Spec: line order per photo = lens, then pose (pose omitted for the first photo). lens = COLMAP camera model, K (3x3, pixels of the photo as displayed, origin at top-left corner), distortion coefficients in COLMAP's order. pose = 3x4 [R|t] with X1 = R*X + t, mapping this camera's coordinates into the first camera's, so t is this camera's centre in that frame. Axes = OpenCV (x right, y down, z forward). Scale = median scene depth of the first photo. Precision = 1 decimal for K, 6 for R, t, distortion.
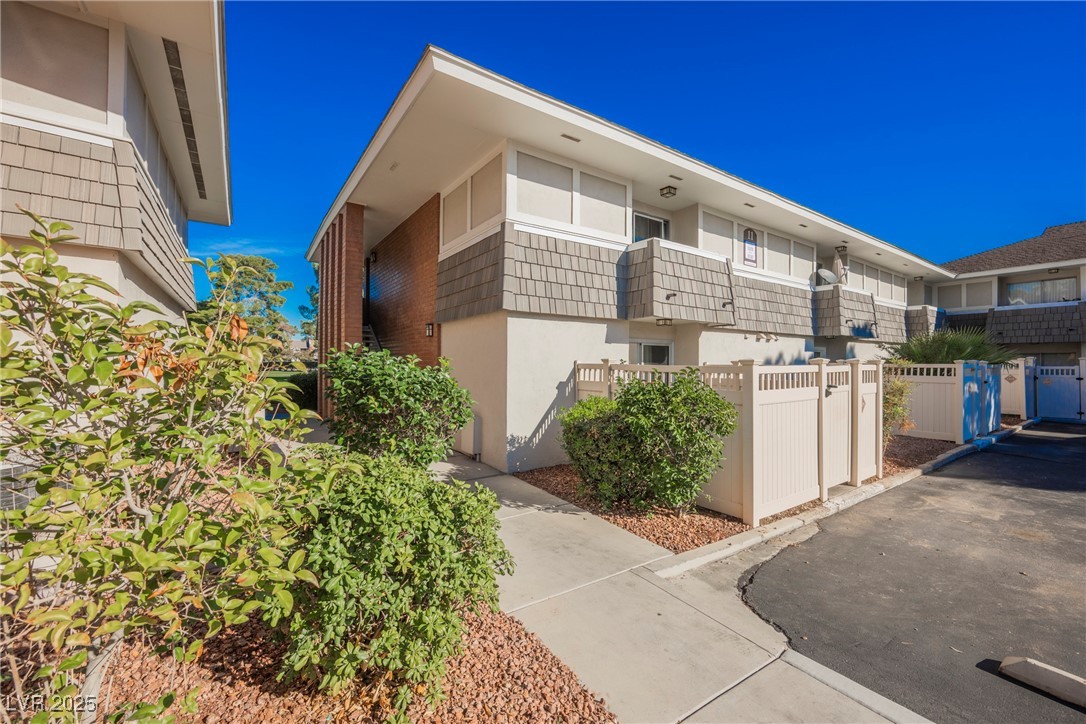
lens RADIAL K [[439.4, 0, 542.4], [0, 439.4, 359.4], [0, 0, 1]] dist [0.010152, -0.000351]
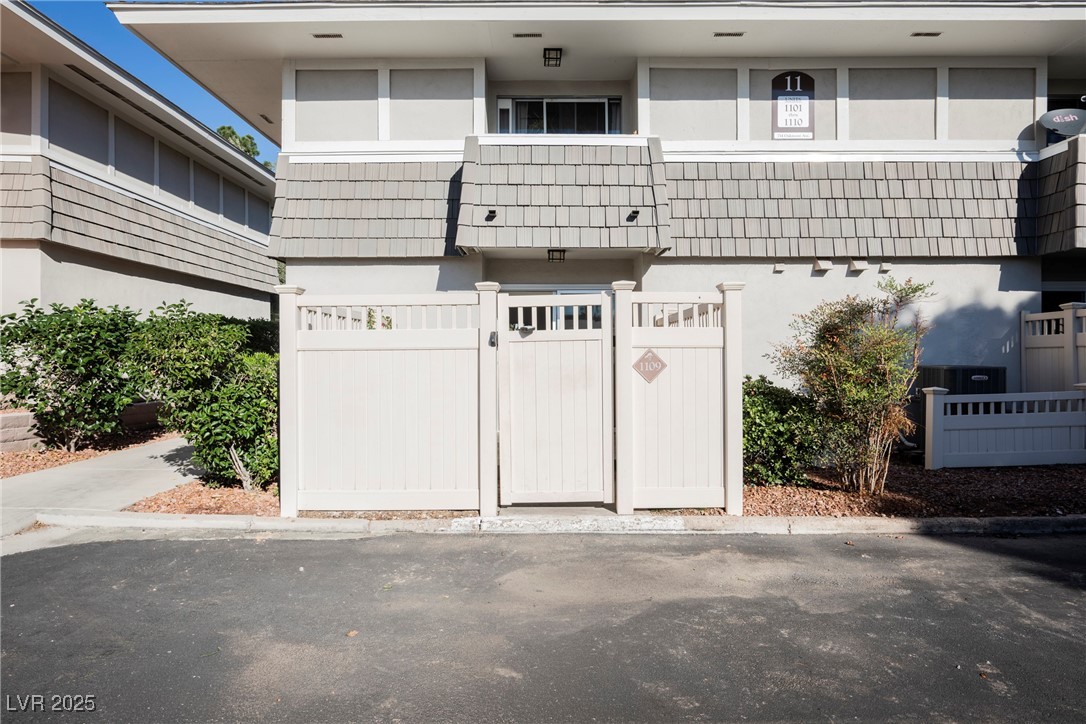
lens RADIAL K [[592.5, 0, 545.3], [0, 592.5, 353.0], [0, 0, 1]] dist [0.008444, 0.002192]
pose [[0.815173, 0.010312, -0.579126, 0.757496], [0.006737, 0.999605, 0.027282, 0.037988], [0.579178, -0.026141, 0.814782, 0.239864]]
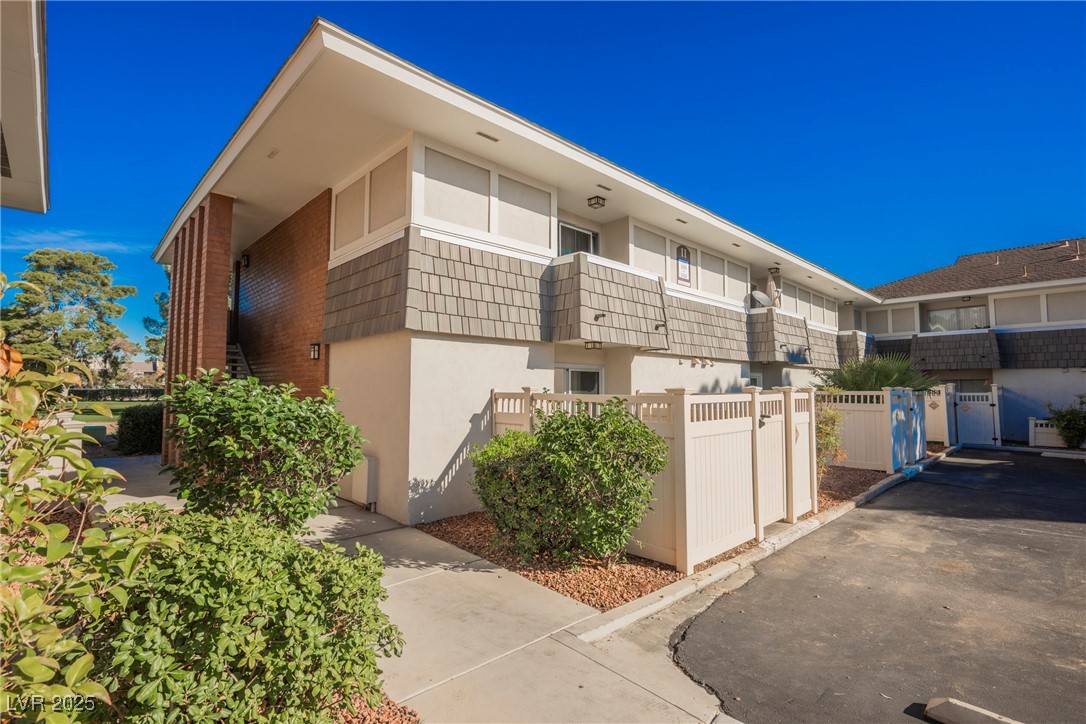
lens RADIAL K [[508.9, 0, 539.9], [0, 508.9, 358.8], [0, 0, 1]] dist [0.009495, 0.000432]
pose [[0.988091, 0.007417, 0.153691, 0.010955], [0.000572, 0.998654, -0.051870, -0.003771], [-0.153869, 0.051340, 0.986757, -0.001707]]
